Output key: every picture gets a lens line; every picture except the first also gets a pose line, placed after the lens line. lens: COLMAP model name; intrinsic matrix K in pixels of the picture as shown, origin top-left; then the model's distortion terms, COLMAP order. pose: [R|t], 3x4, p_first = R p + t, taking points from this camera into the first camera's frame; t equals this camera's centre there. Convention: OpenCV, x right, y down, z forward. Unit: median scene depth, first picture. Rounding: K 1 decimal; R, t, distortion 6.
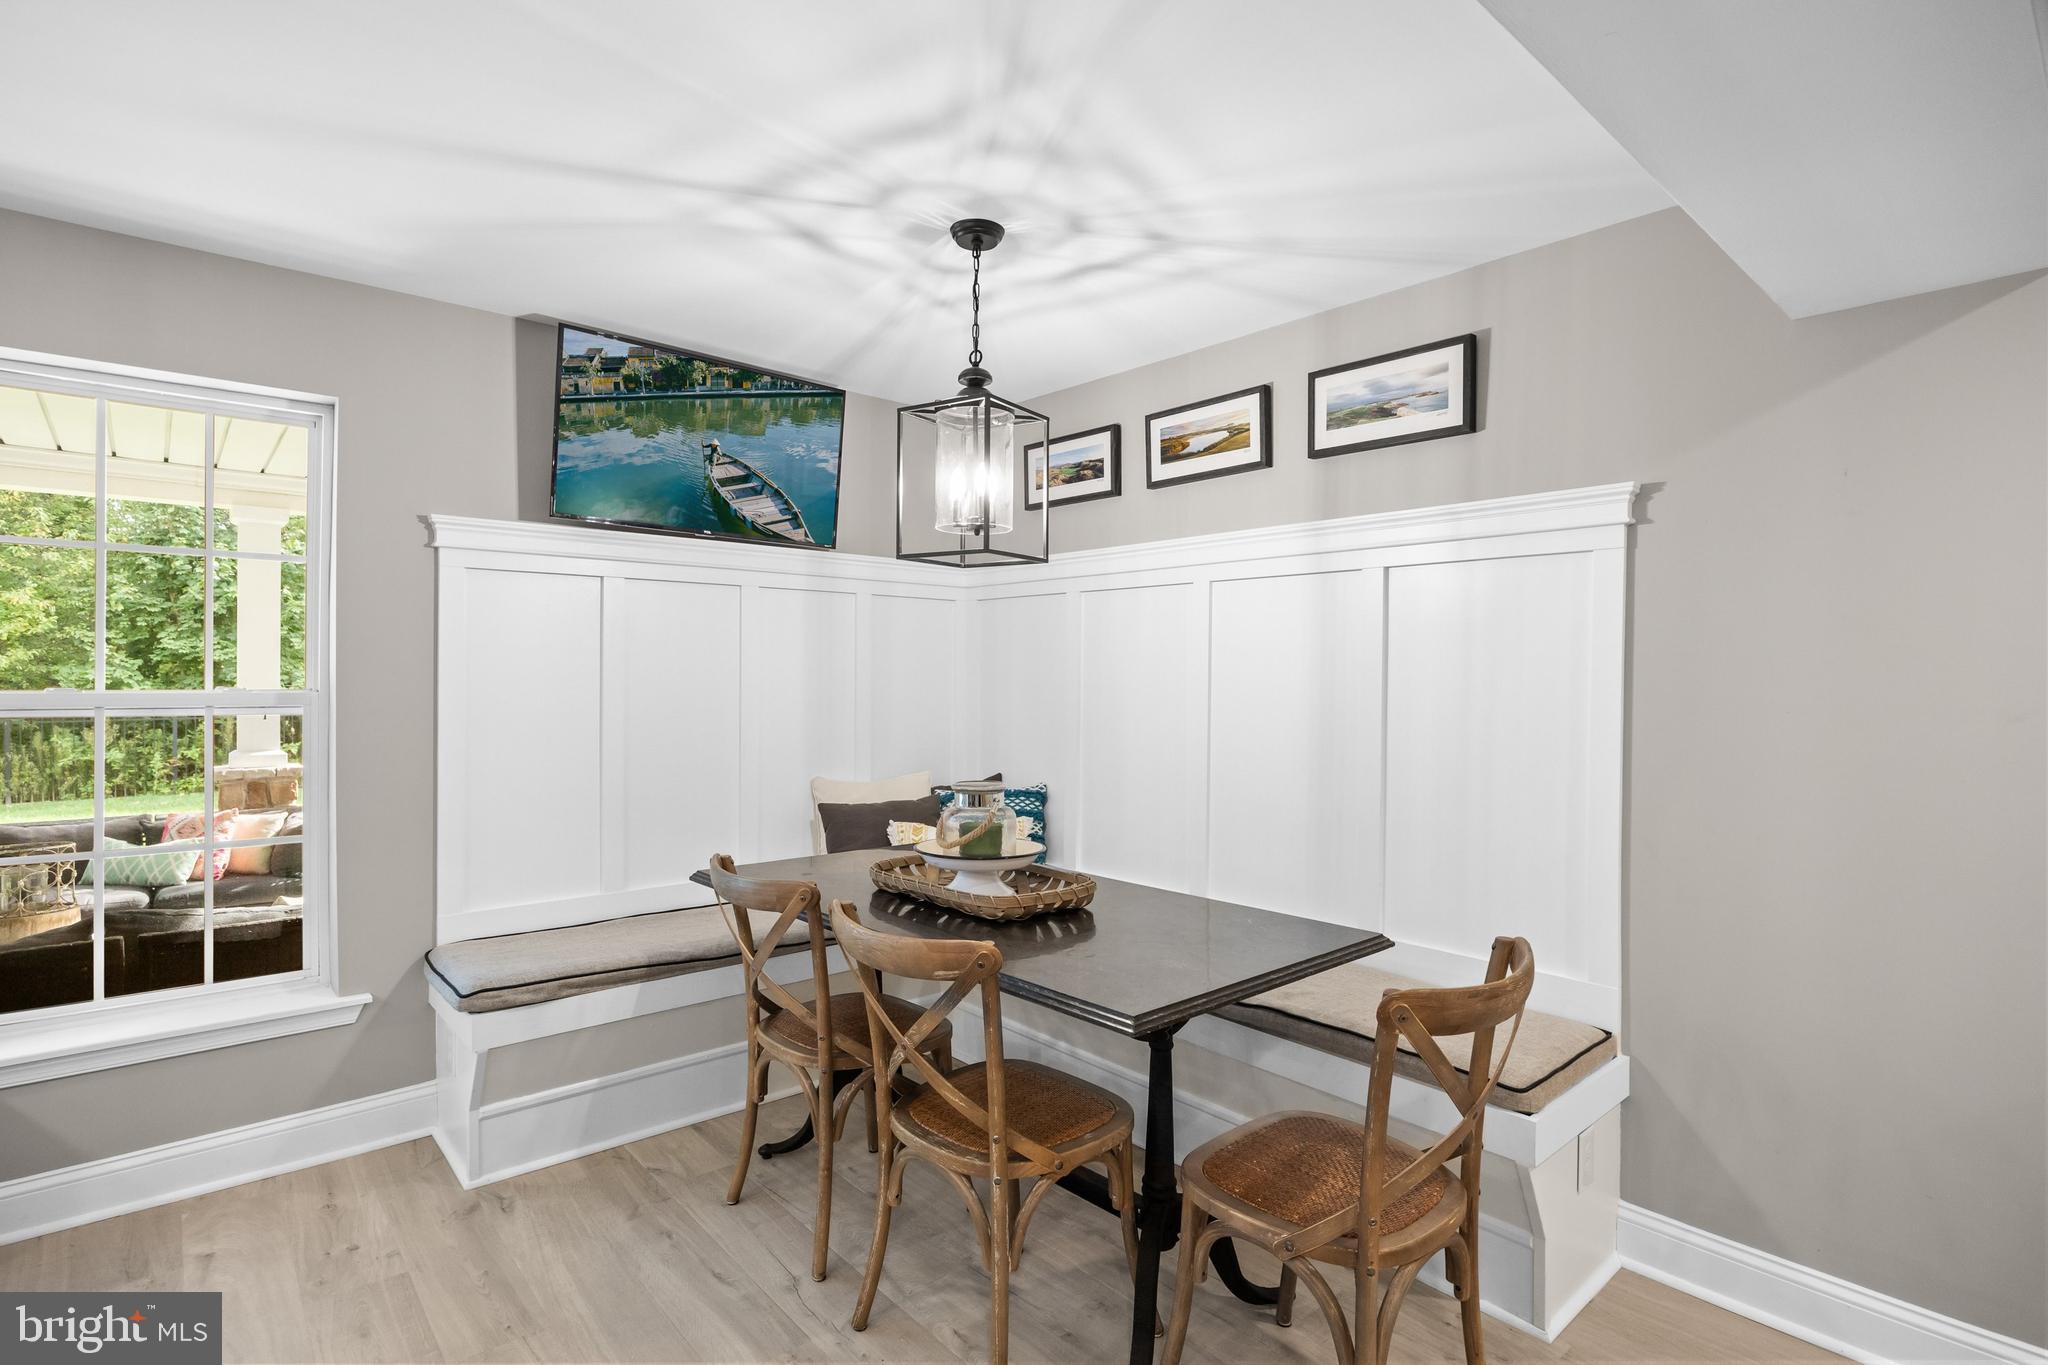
lens RADIAL K [[1006.1, 0, 1024.0], [0, 1006.1, 682.5], [0, 0, 1]] dist [0.004181, 0.000636]
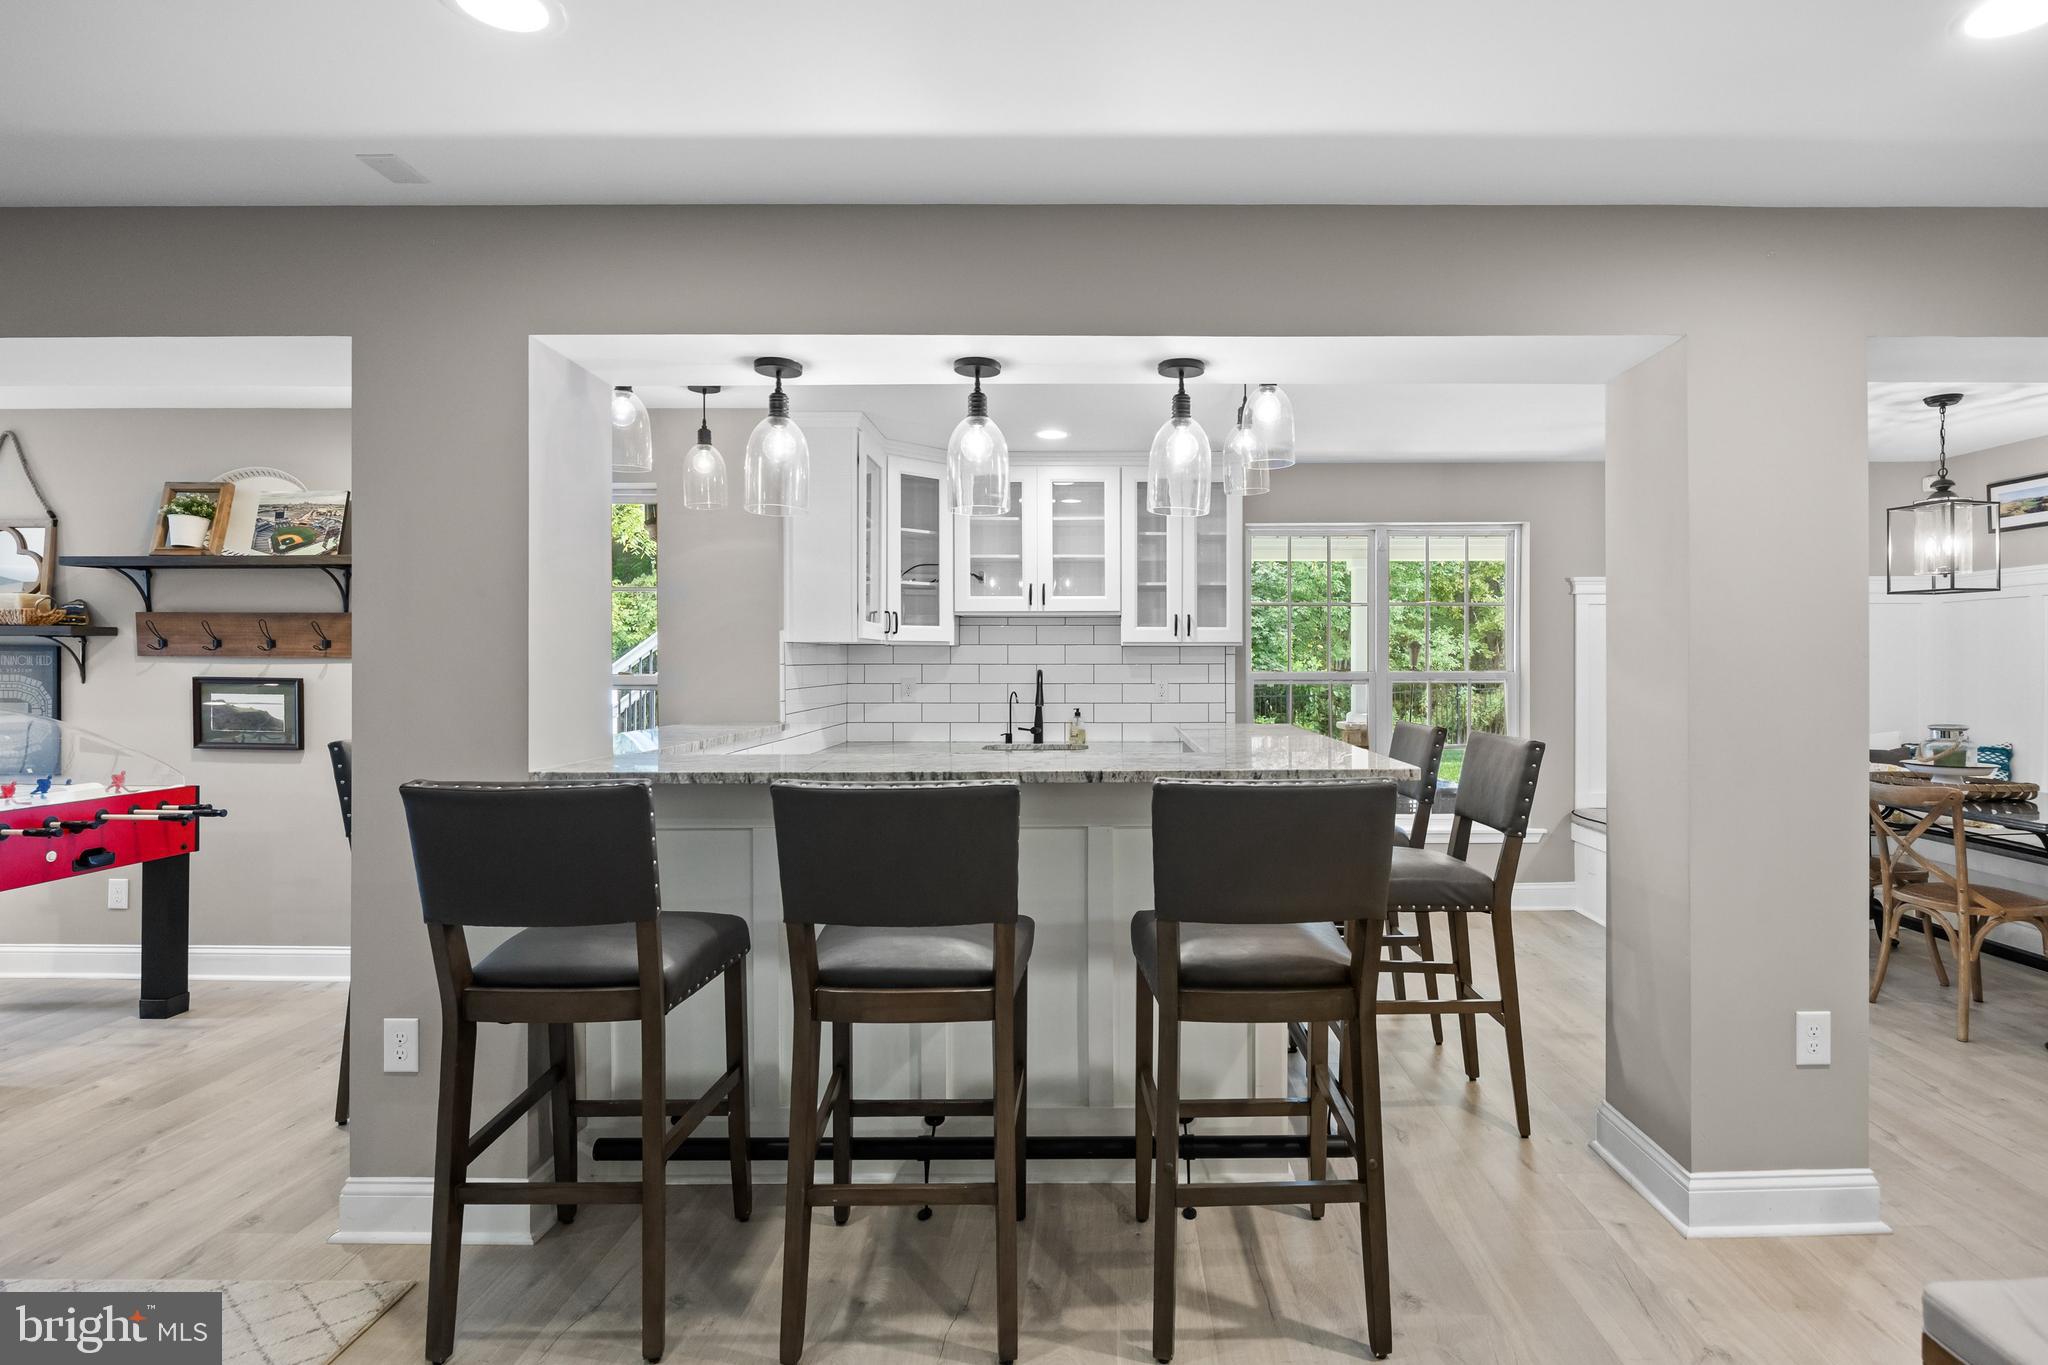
lens RADIAL K [[1144.8, 0, 1026.9], [0, 1144.8, 664.8], [0, 0, 1]] dist [-0.004013, -0.000261]
pose [[0.754402, -0.007602, -0.656369, 0.047442], [0.004784, 0.999970, -0.006083, 0.004807], [0.656395, 0.001449, 0.754416, -1.457772]]
